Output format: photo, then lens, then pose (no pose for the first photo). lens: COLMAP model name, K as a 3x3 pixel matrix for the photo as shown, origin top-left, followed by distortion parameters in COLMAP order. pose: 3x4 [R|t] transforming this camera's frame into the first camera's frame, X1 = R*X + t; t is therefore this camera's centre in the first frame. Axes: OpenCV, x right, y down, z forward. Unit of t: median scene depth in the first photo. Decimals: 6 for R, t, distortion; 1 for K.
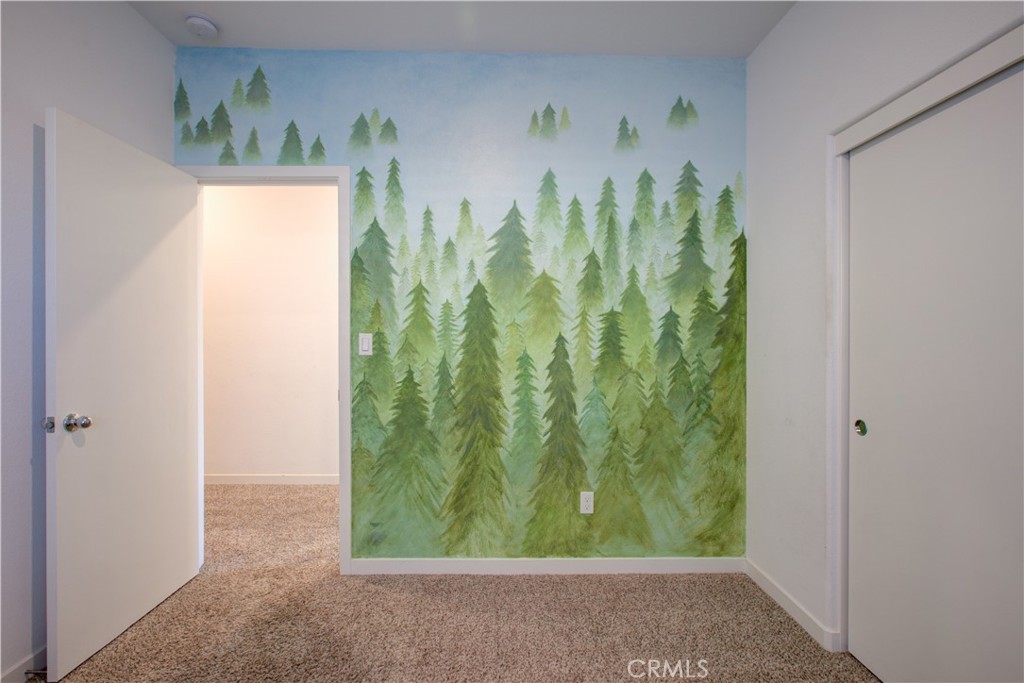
lens RADIAL K [[475.9, 0, 516.5], [0, 475.9, 339.5], [0, 0, 1]] dist [-0.001270, 0.001560]
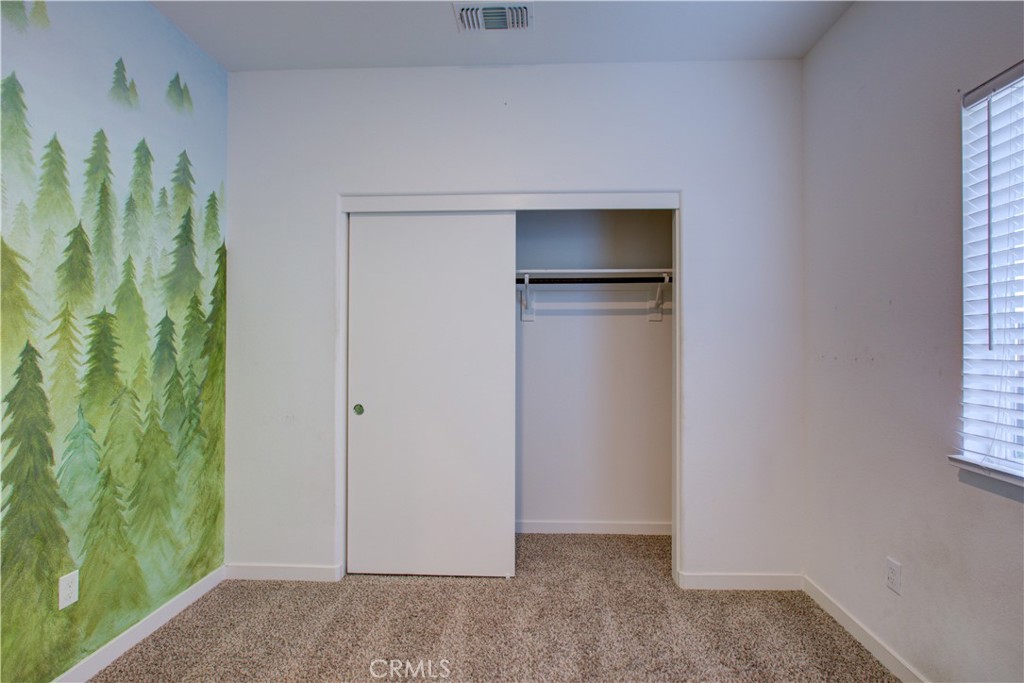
lens RADIAL K [[475.9, 0, 516.5], [0, 475.9, 339.5], [0, 0, 1]] dist [-0.001270, 0.001560]
pose [[0.089078, 0.008599, 0.995987, -0.476792], [-0.009925, 0.999921, -0.007745, -0.018302], [-0.995975, -0.009195, 0.089157, 0.295752]]
